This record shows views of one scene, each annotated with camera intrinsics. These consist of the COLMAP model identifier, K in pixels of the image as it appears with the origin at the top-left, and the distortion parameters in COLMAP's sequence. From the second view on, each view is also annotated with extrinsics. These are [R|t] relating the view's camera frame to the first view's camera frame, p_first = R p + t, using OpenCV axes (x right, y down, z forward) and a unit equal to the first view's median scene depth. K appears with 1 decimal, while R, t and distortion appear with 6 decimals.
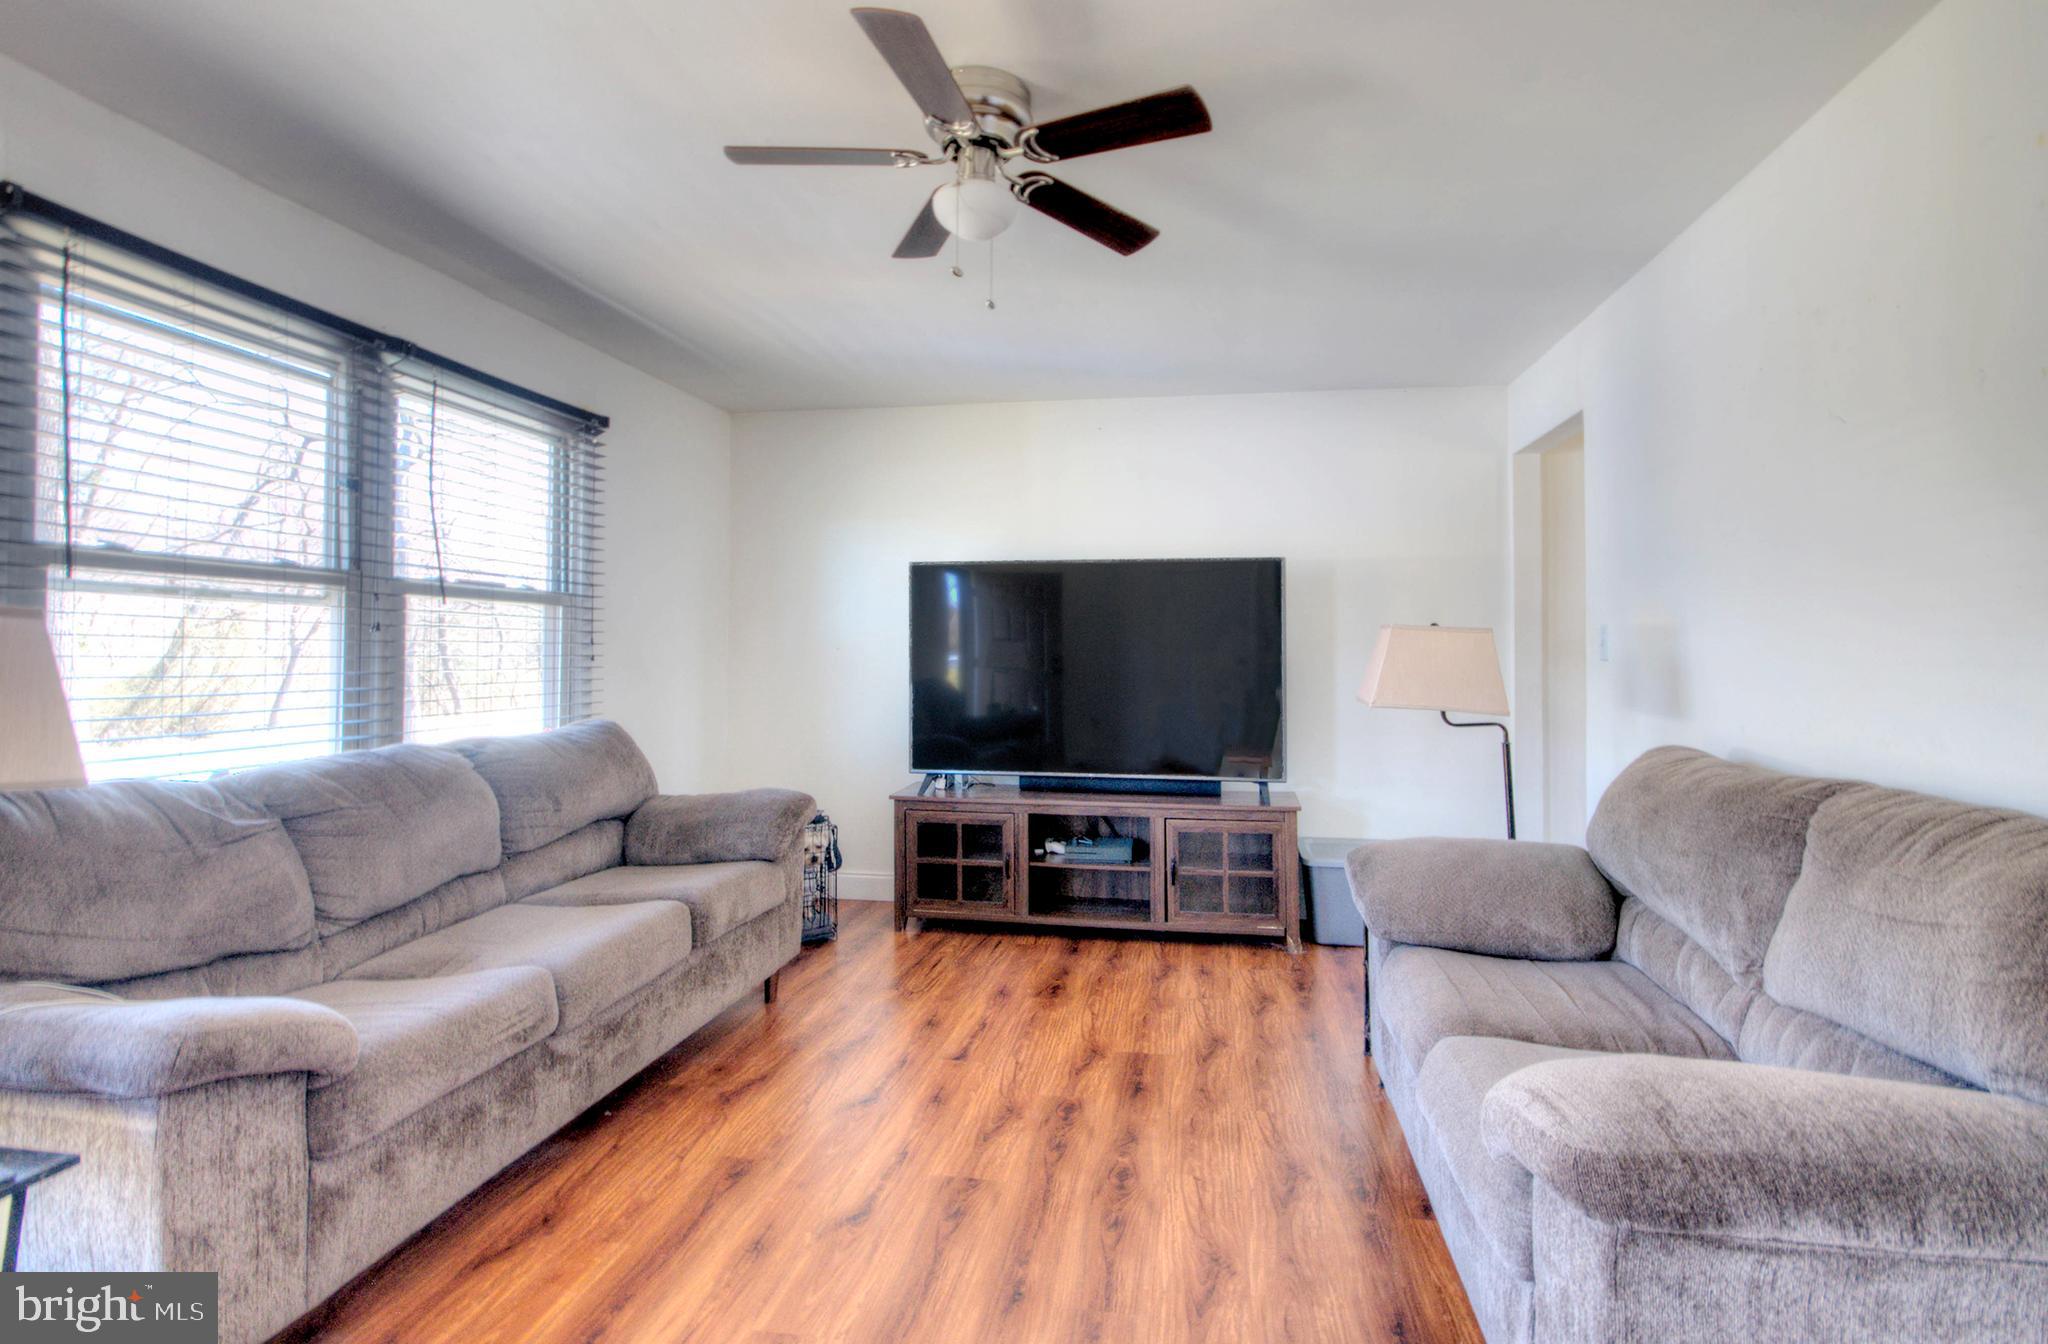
lens RADIAL K [[978.3, 0, 1030.6], [0, 978.3, 658.2], [0, 0, 1]] dist [-0.006904, 0.000321]
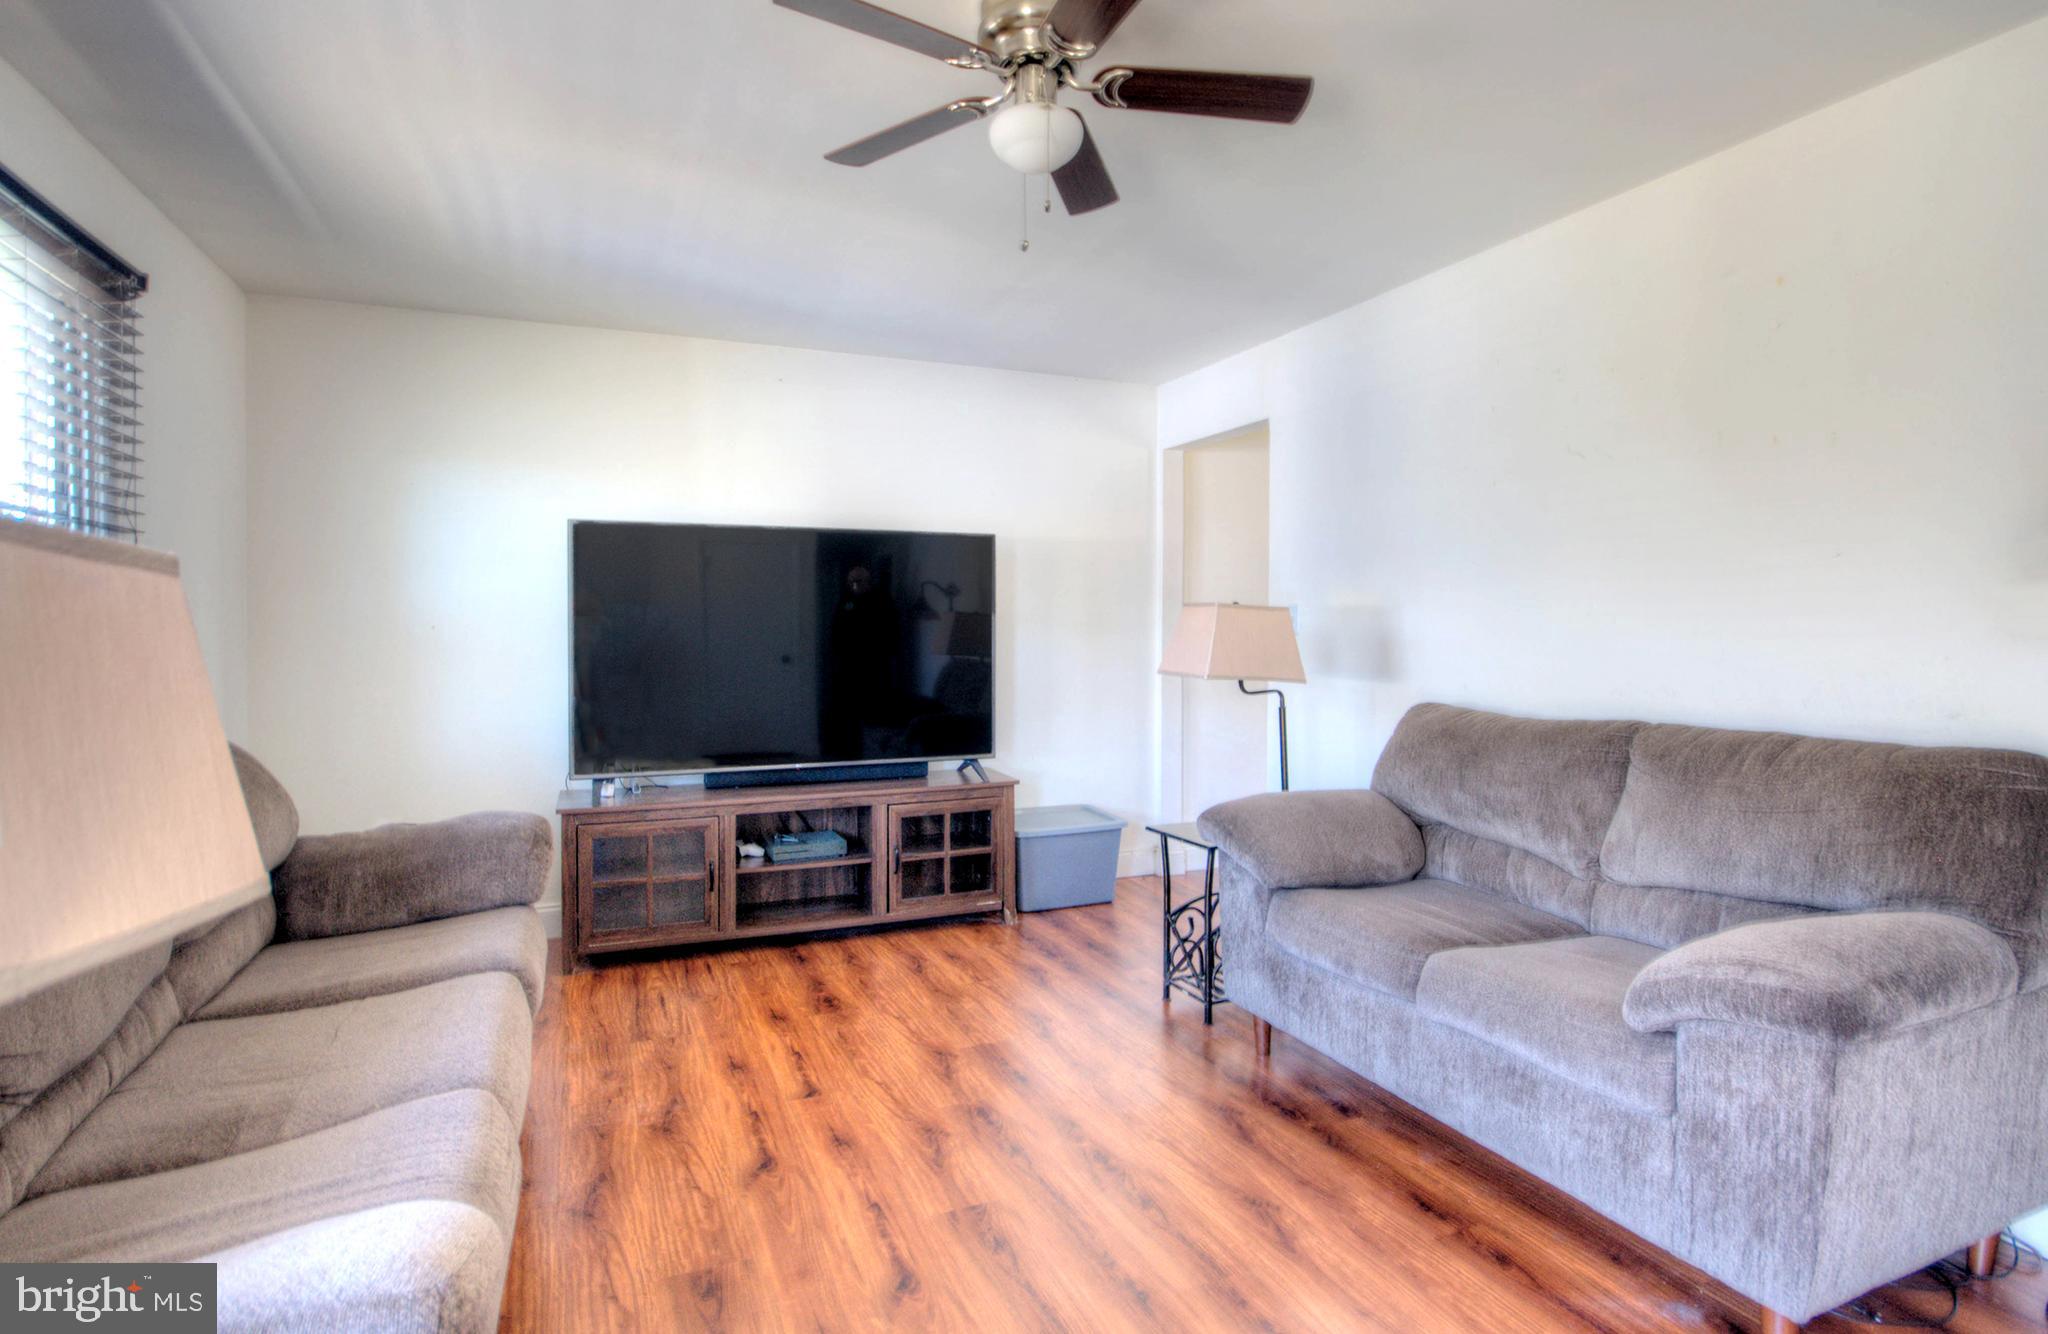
lens RADIAL K [[1020.4, 0, 1026.4], [0, 1020.4, 665.7], [0, 0, 1]] dist [0.001859, -0.000699]
pose [[0.851040, -0.022799, 0.524606, -0.270591], [0.007470, 0.999482, 0.031319, -0.001273], [-0.525048, -0.022735, 0.850769, 0.091881]]
